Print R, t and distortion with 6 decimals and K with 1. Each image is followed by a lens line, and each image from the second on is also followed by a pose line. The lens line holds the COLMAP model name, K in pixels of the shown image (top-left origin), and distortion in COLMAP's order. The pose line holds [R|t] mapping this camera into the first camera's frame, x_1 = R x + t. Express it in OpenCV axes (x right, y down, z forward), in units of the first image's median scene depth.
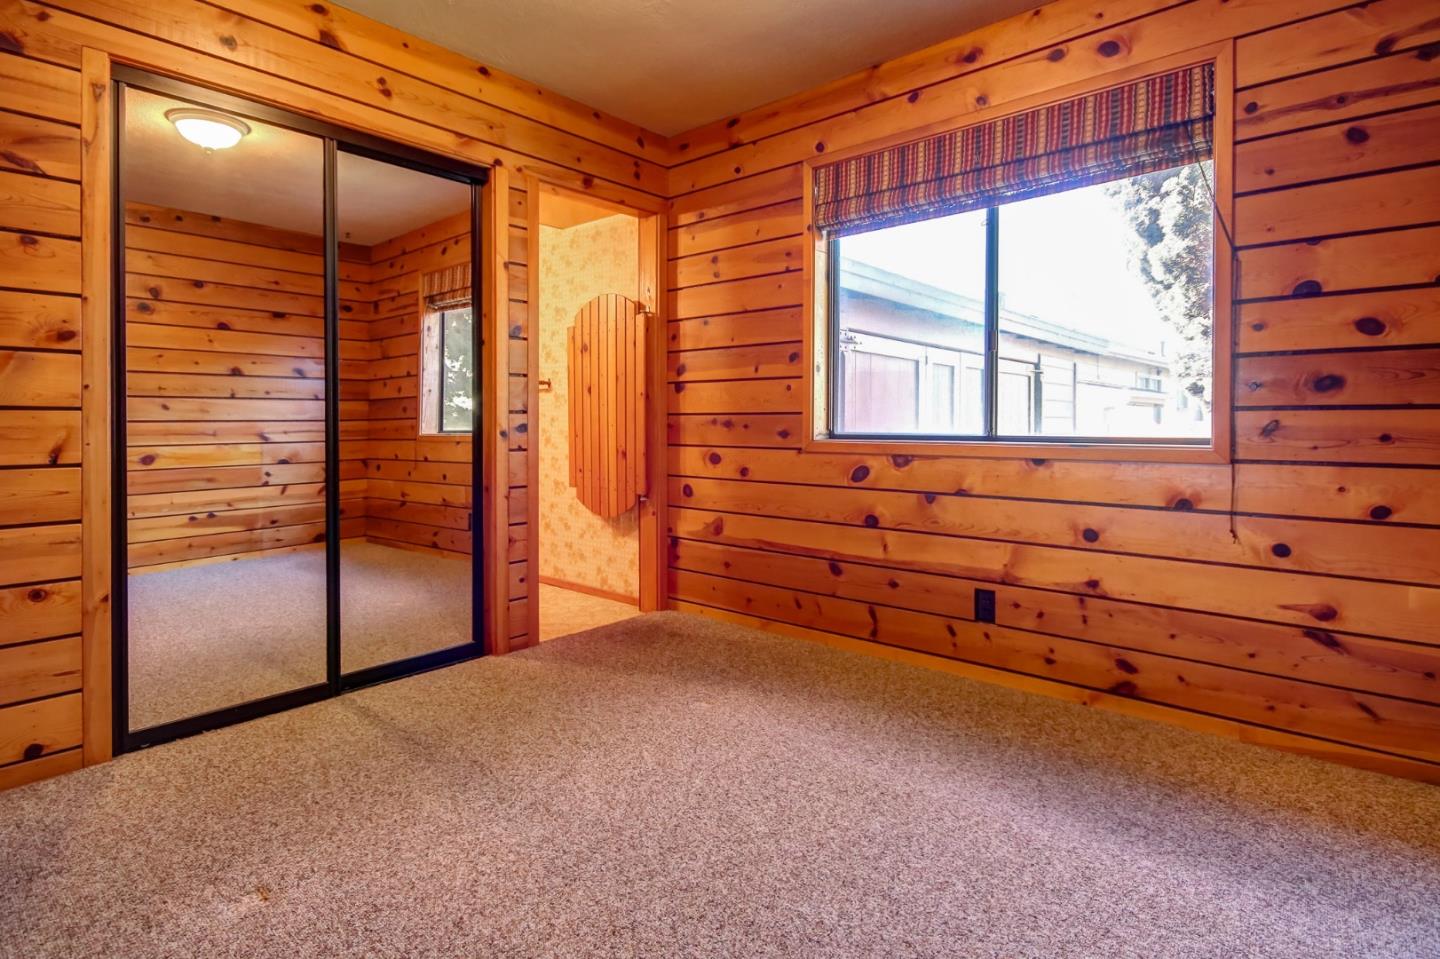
lens RADIAL K [[734.7, 0, 720.2], [0, 734.7, 428.1], [0, 0, 1]] dist [-0.001600, -0.000464]
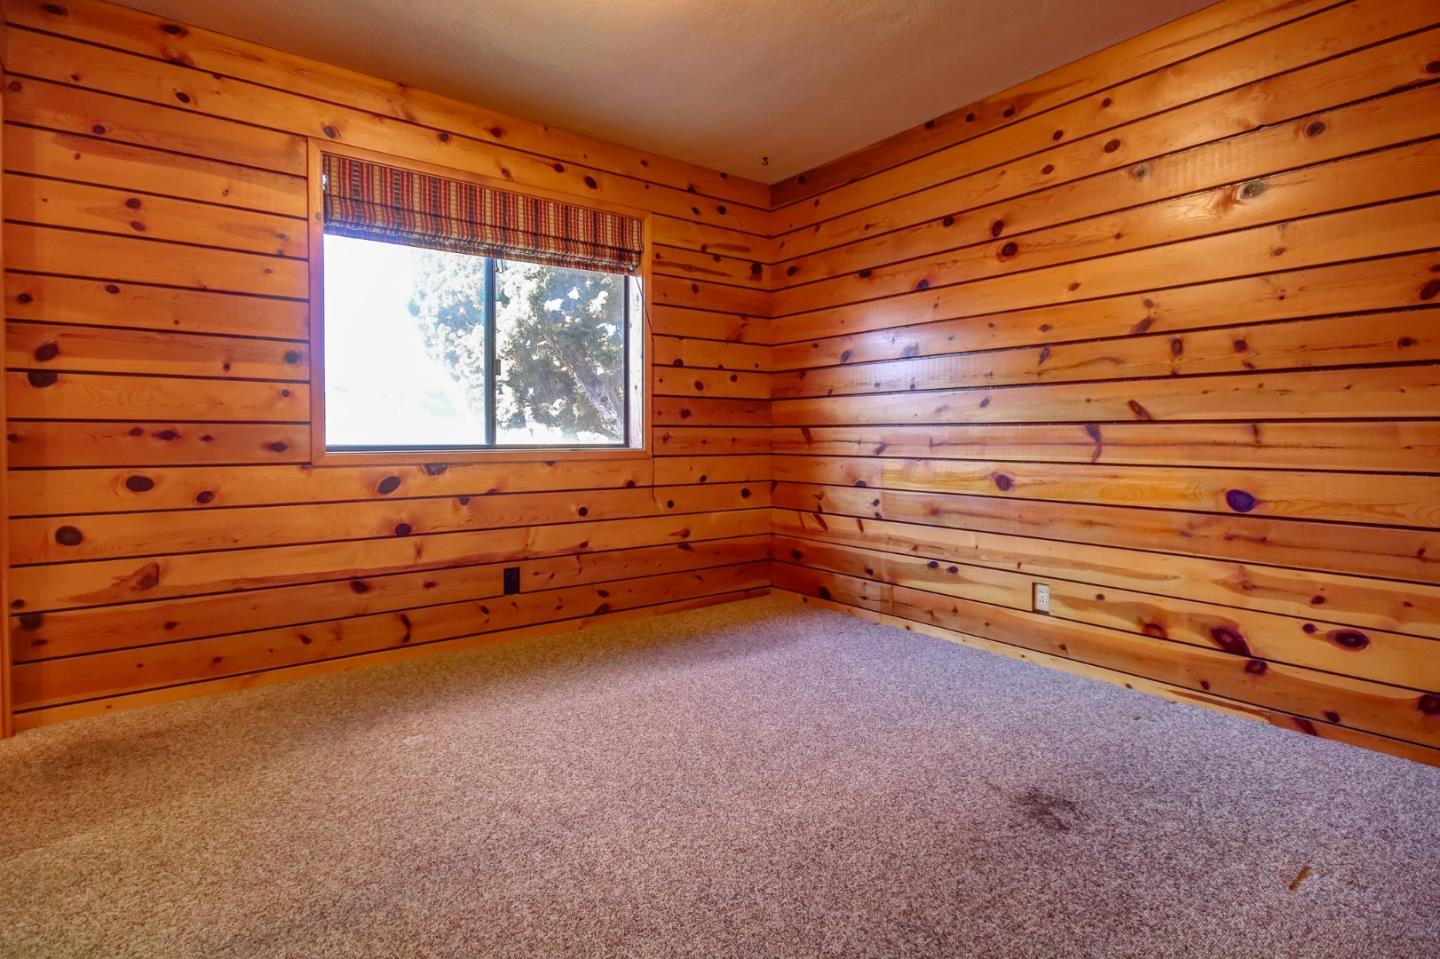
lens RADIAL K [[727.0, 0, 720.0], [0, 727.0, 446.4], [0, 0, 1]] dist [-0.000478, 0.000108]
pose [[0.203519, -0.016545, 0.978931, -0.815392], [0.004576, 0.999862, 0.015947, -0.004704], [-0.979060, 0.001234, 0.203567, 0.423225]]
